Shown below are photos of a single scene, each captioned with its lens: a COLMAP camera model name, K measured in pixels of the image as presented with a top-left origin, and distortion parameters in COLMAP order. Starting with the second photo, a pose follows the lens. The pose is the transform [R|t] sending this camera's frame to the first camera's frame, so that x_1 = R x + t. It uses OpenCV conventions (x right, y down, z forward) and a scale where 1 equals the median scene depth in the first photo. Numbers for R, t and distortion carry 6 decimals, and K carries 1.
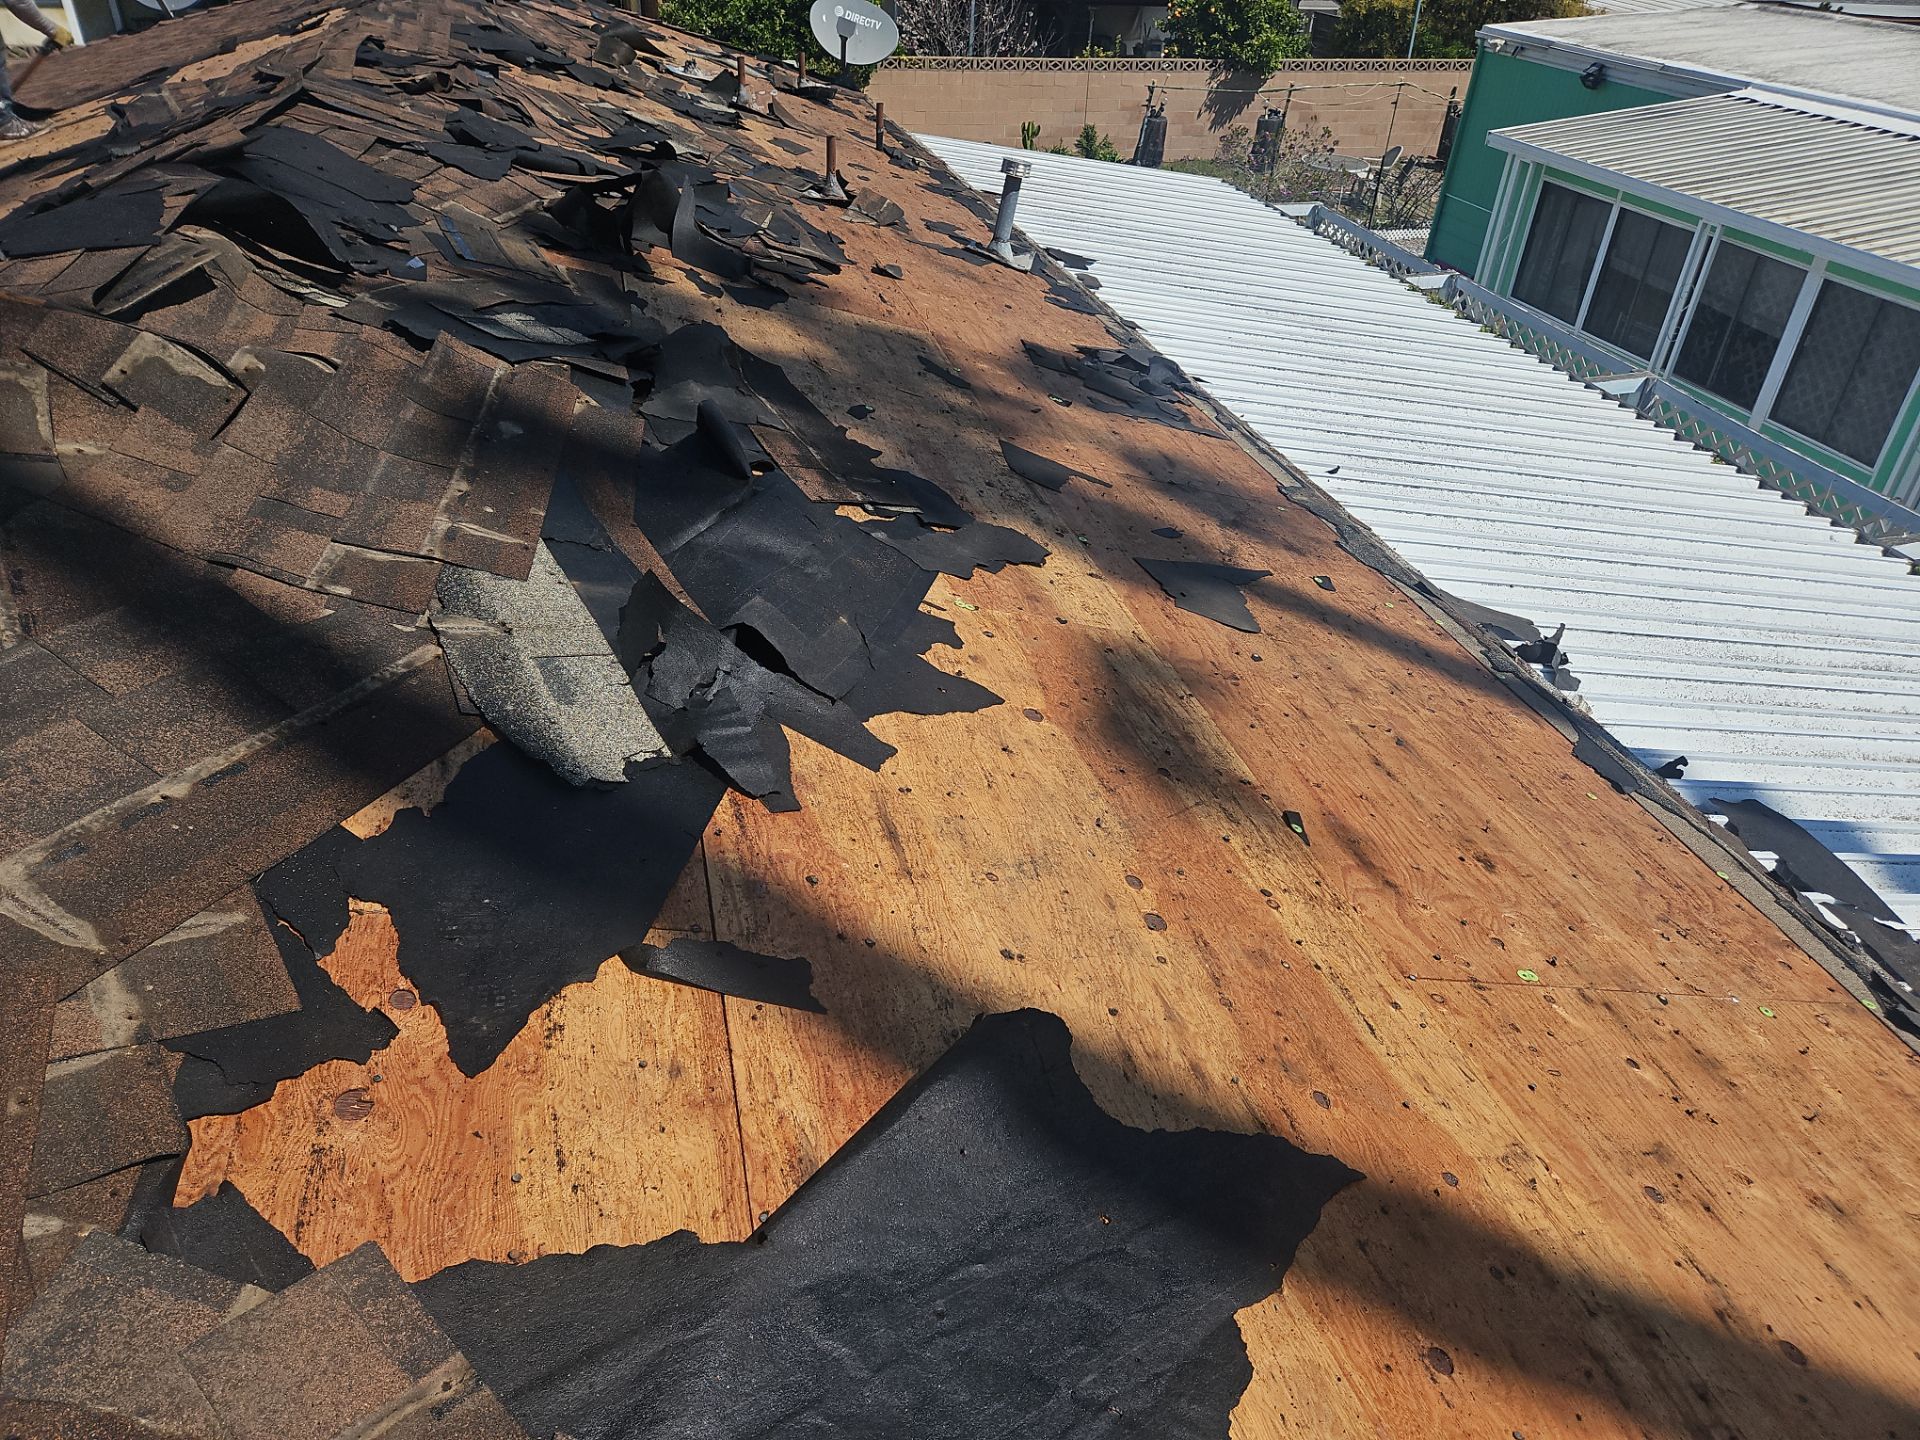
lens RADIAL K [[1304.0, 0, 972.8], [0, 1304.0, 723.6], [0, 0, 1]] dist [0.088914, -0.082273]
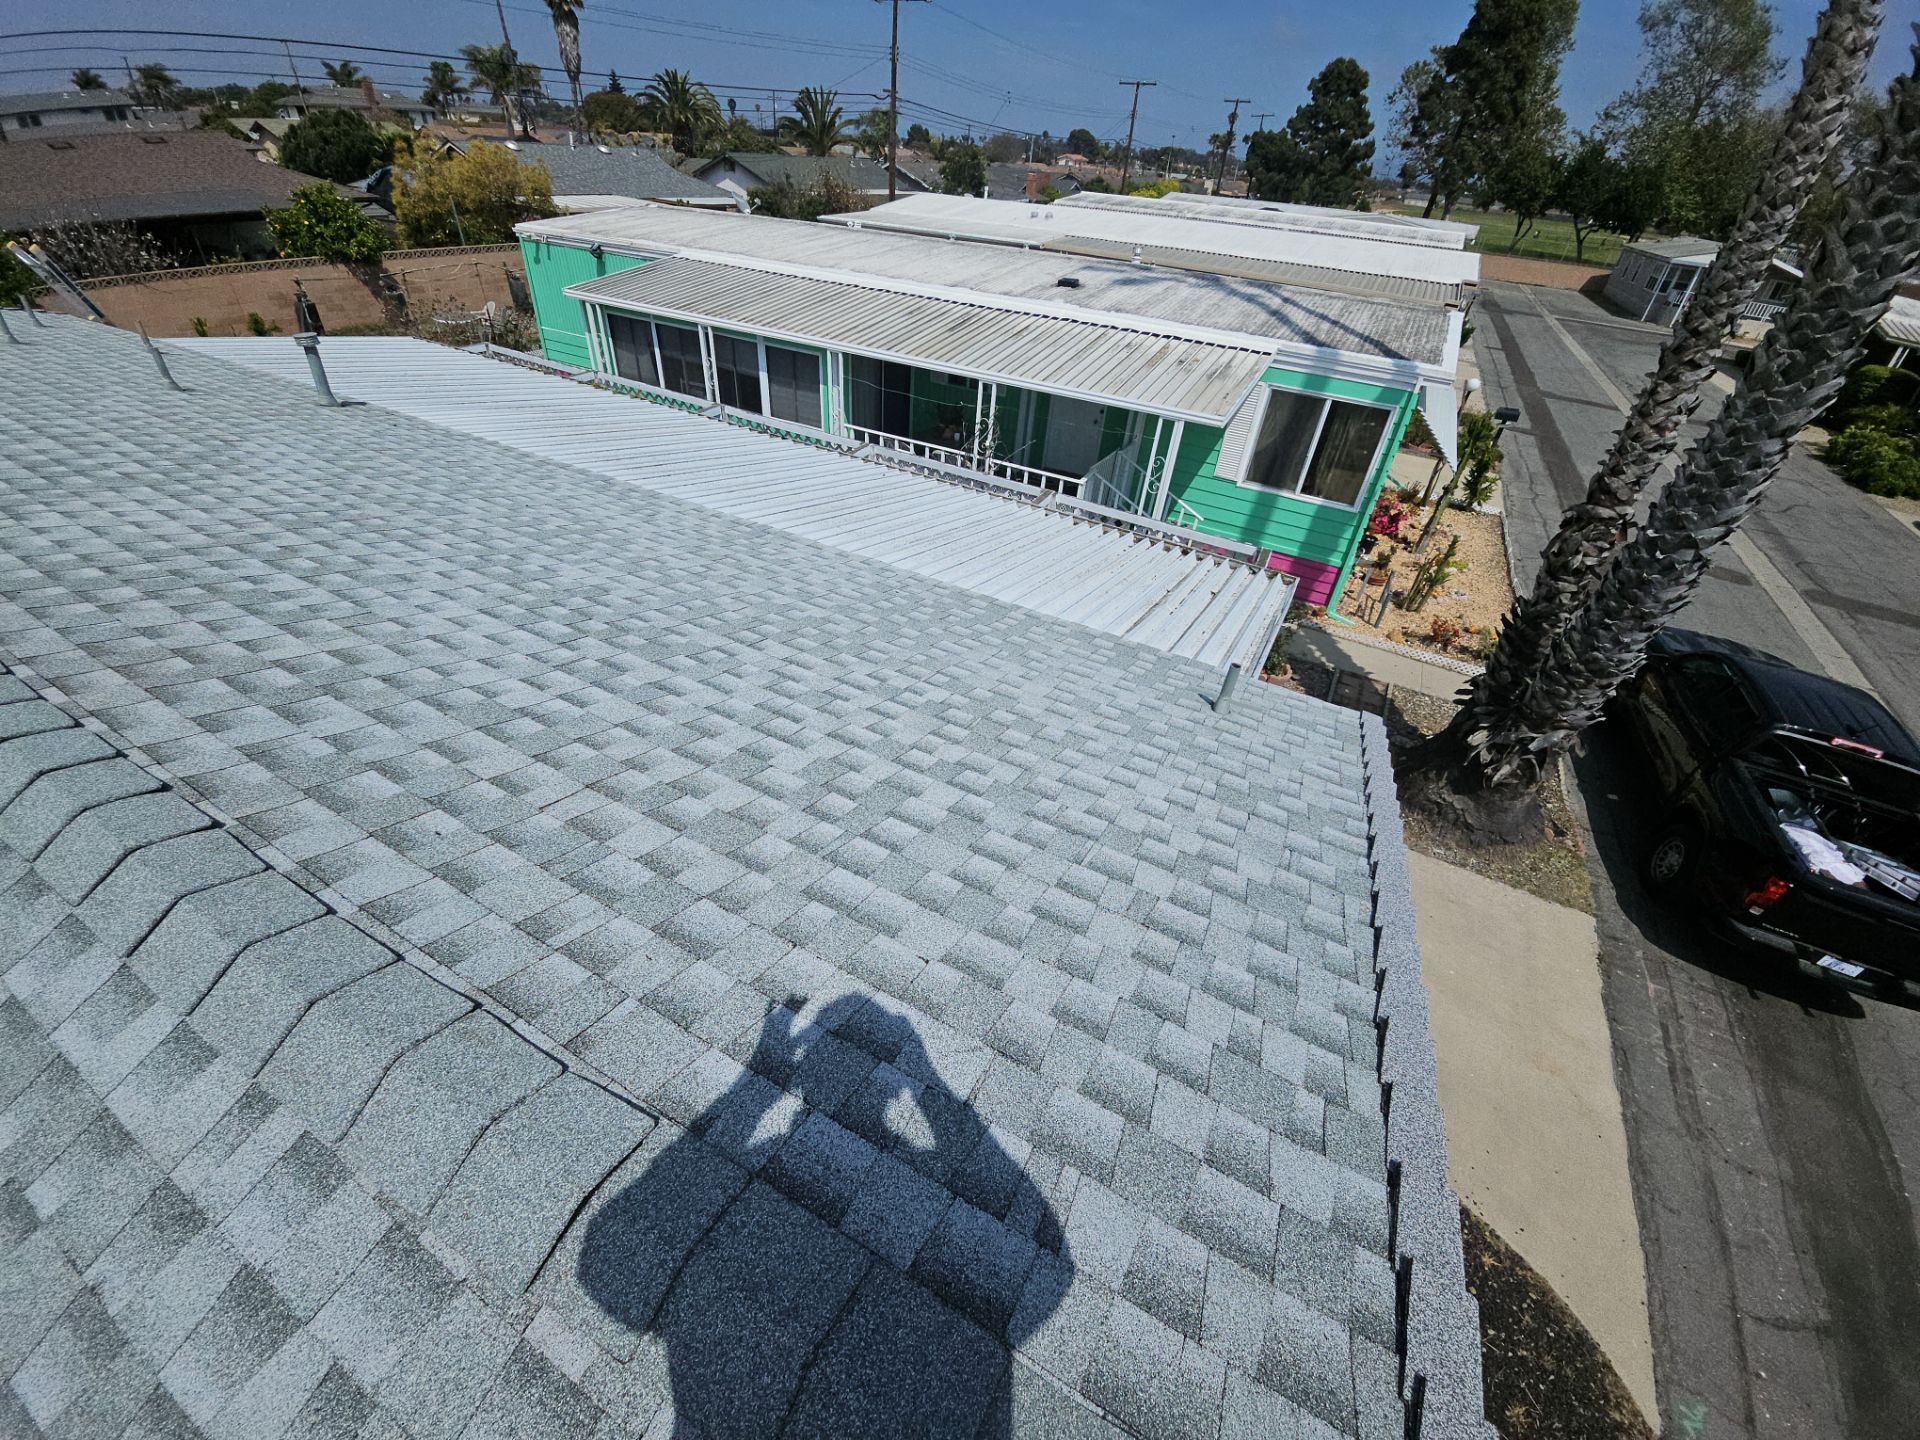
lens RADIAL K [[778.5, 0, 963.6], [0, 778.5, 717.8], [0, 0, 1]] dist [-0.001222, -0.000102]
pose [[0.677744, -0.428797, 0.597324, -0.310091], [0.369798, 0.900917, 0.227151, 0.078038], [-0.635541, 0.066939, 0.769160, -0.242974]]
